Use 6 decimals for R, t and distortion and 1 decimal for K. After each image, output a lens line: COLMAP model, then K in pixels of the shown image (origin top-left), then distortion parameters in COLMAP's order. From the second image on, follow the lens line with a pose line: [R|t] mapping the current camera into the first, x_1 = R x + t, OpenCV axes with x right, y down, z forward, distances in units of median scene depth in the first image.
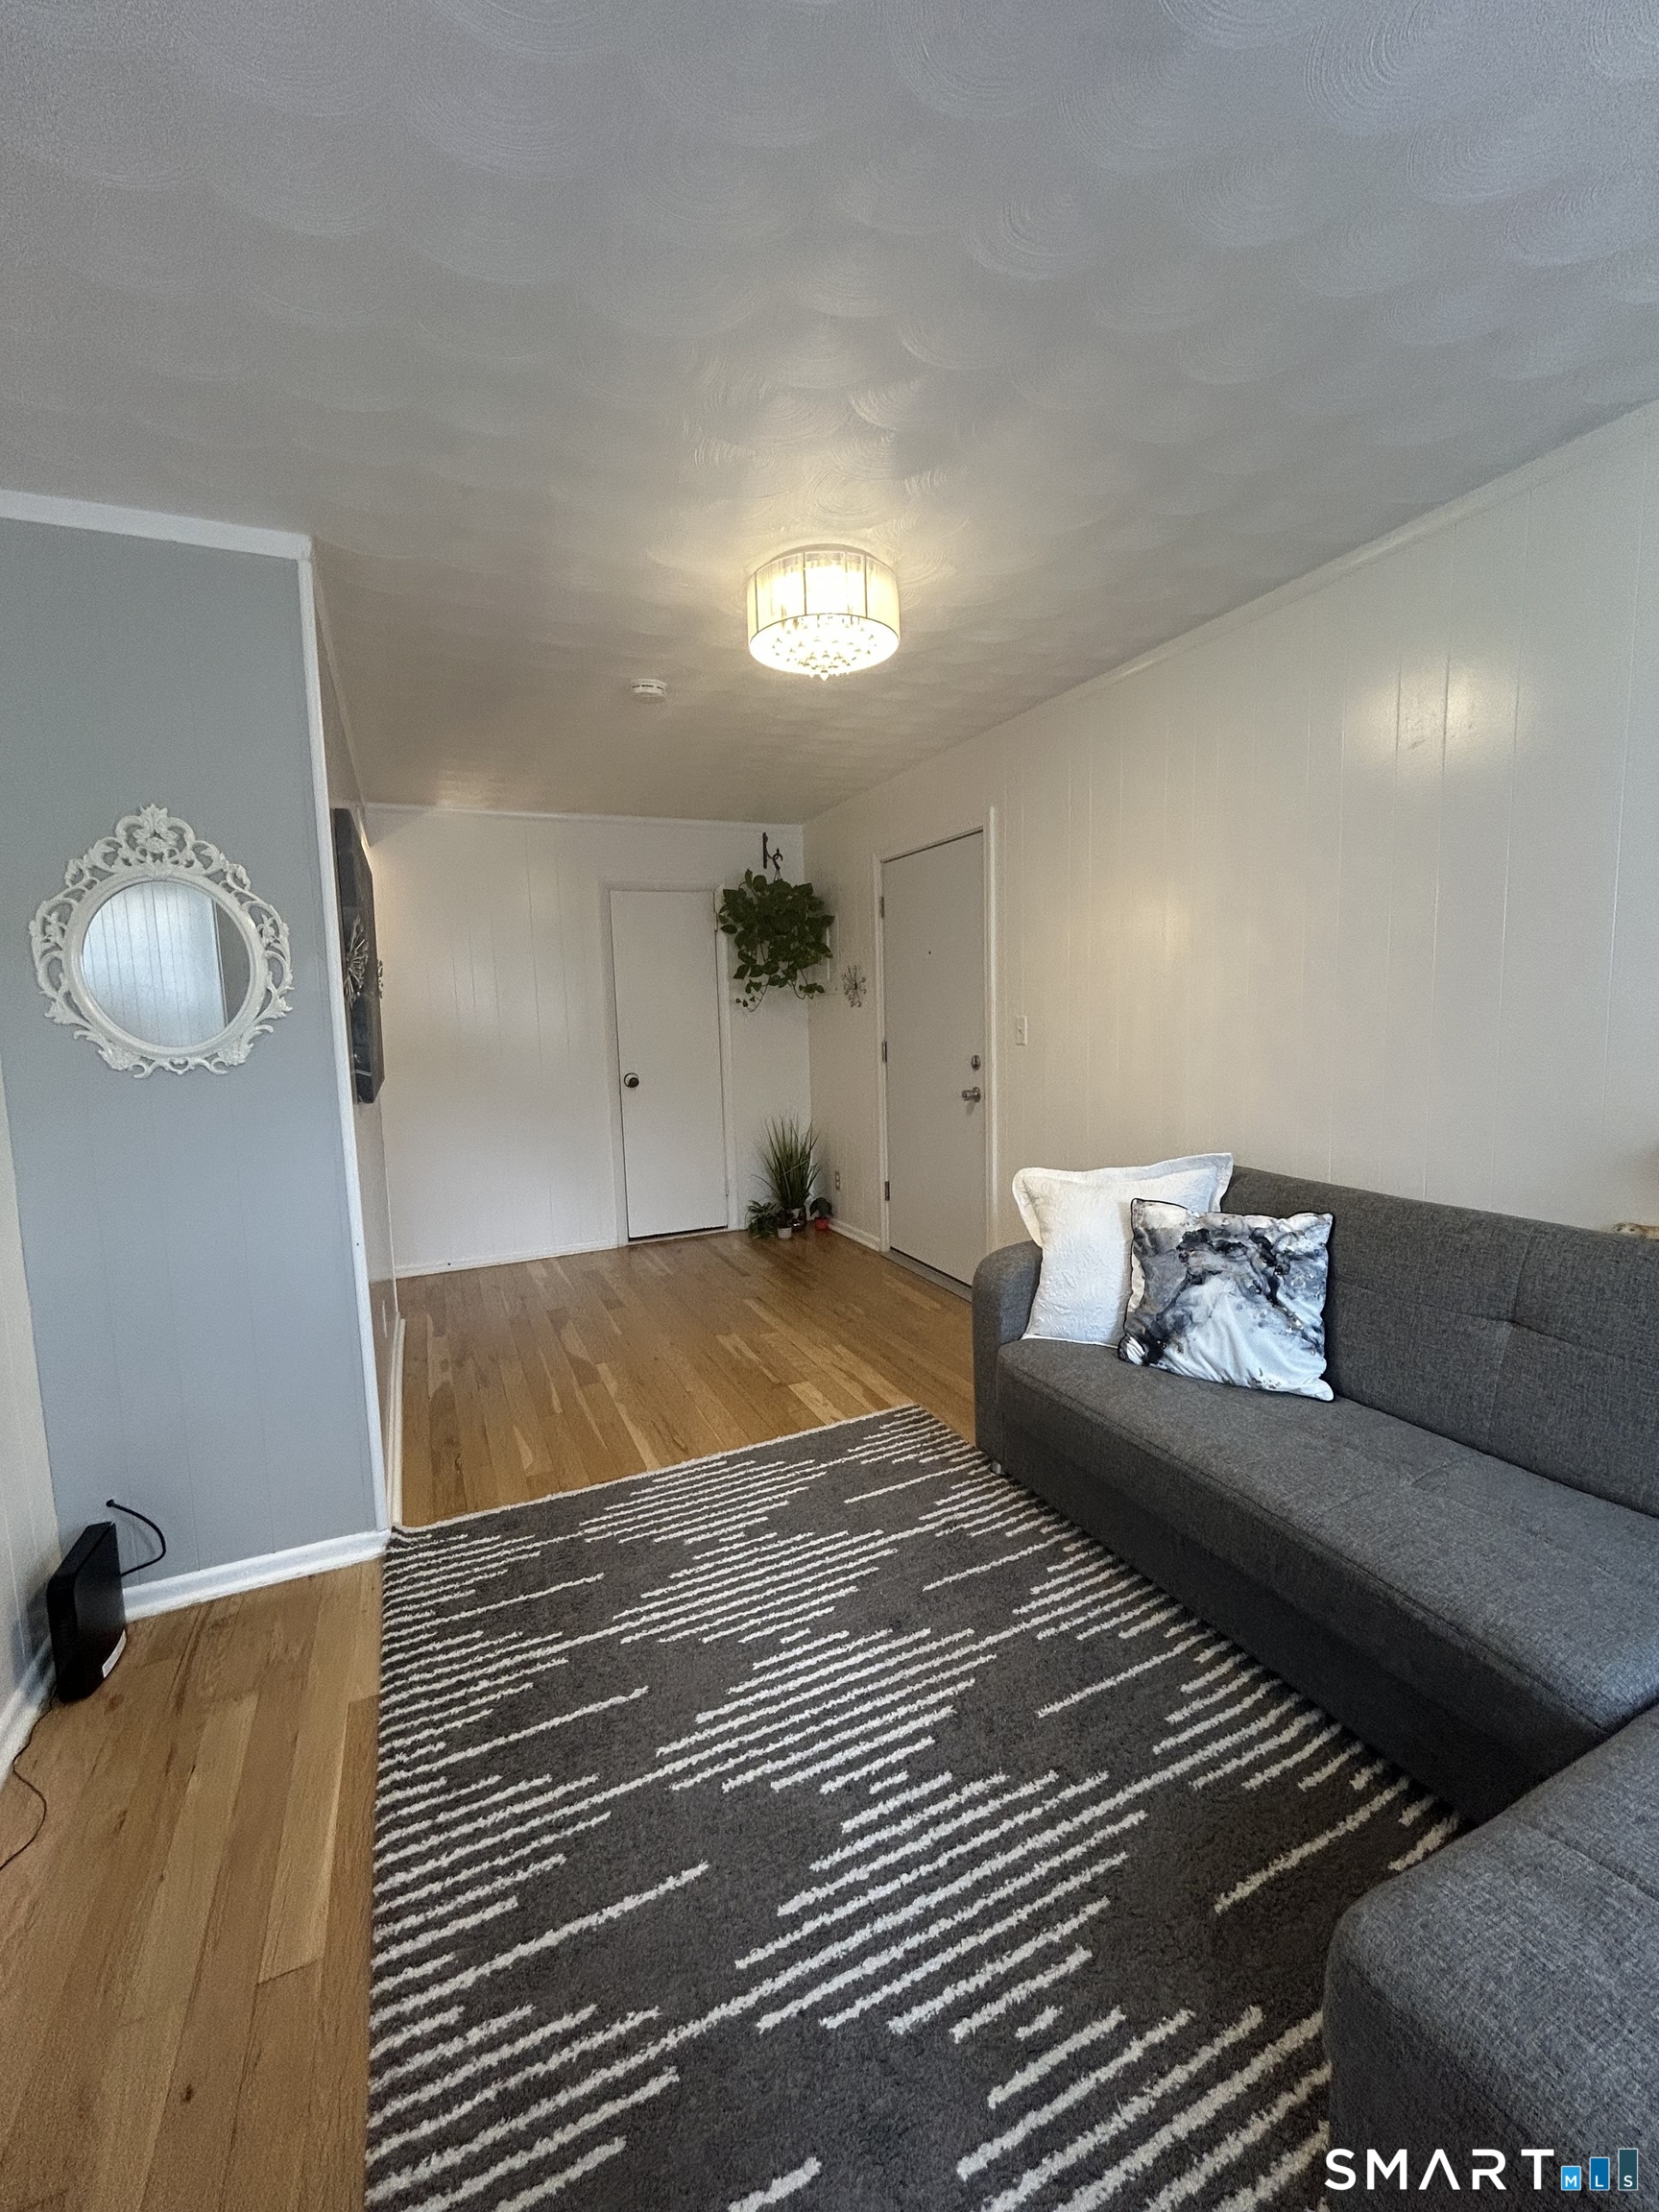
lens RADIAL K [[897.5, 0, 829.0], [0, 897.5, 1098.8], [0, 0, 1]] dist [-0.001505, 0.001092]
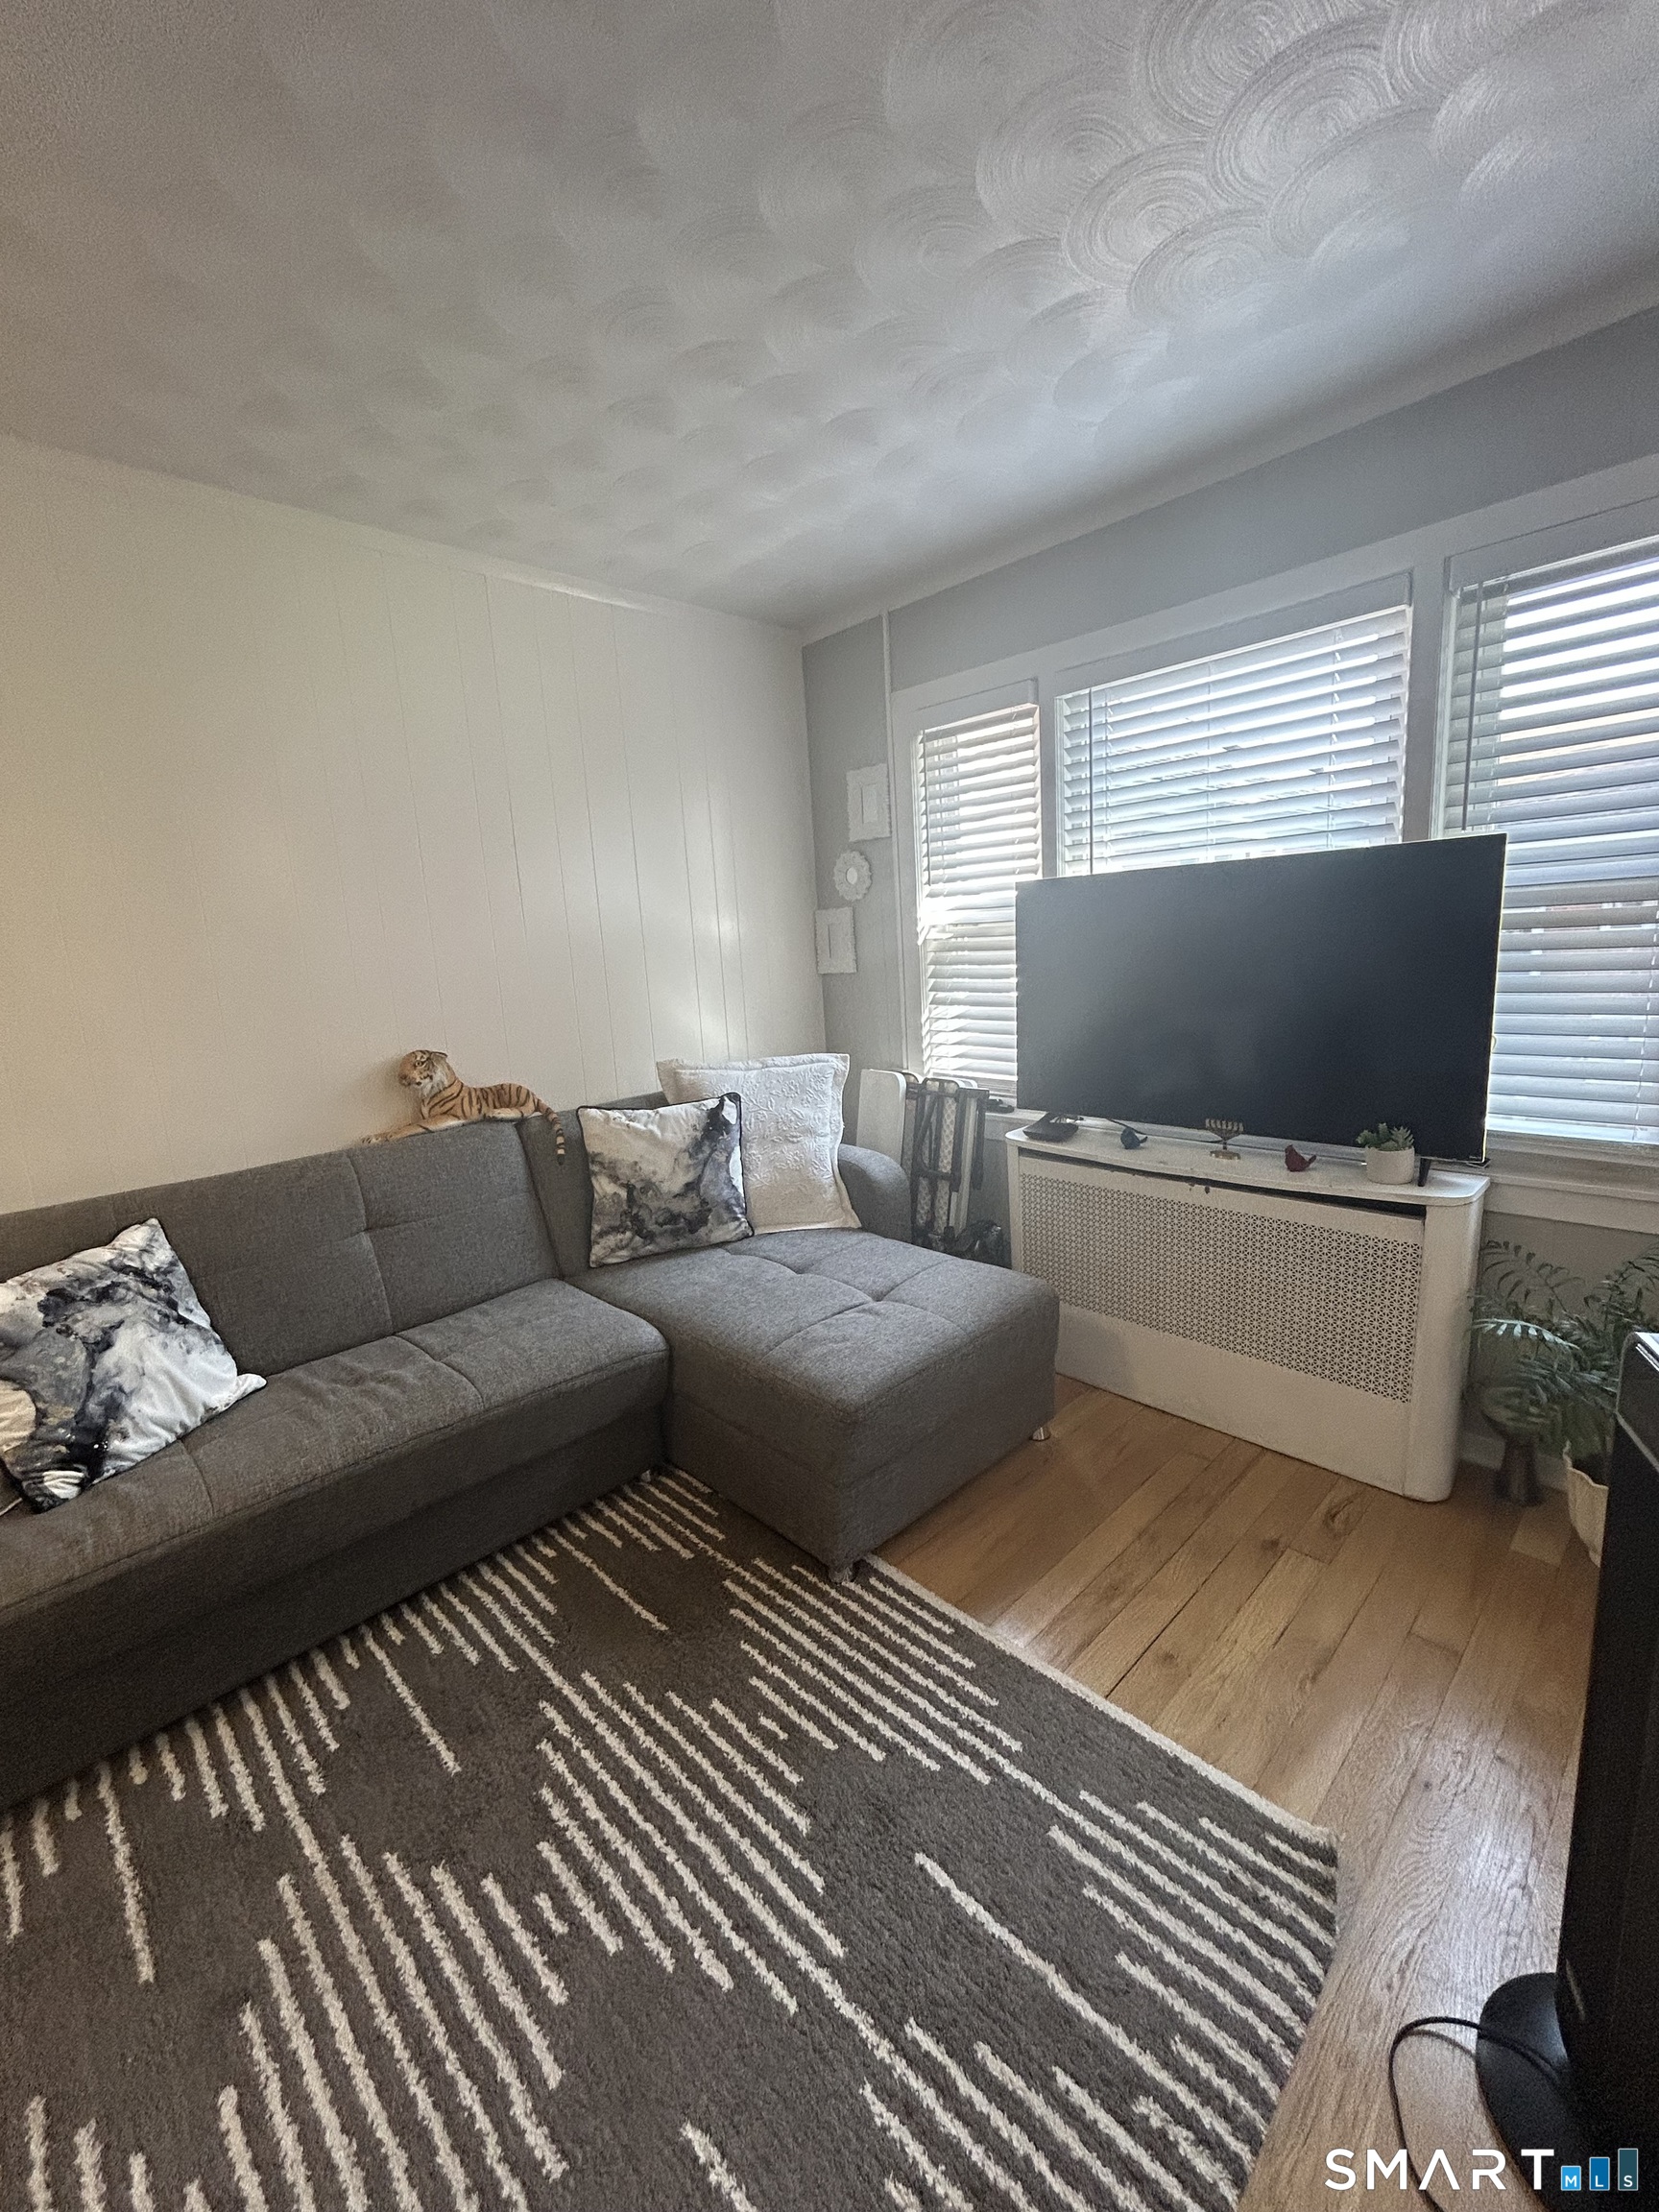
lens RADIAL K [[897.5, 0, 837.2], [0, 897.5, 1090.1], [0, 0, 1]] dist [-0.001505, 0.001092]
pose [[-0.329837, -0.114001, 0.937129, -0.741931], [0.162867, 0.970926, 0.175436, -0.063355], [-0.929883, 0.210493, -0.301680, 0.906857]]
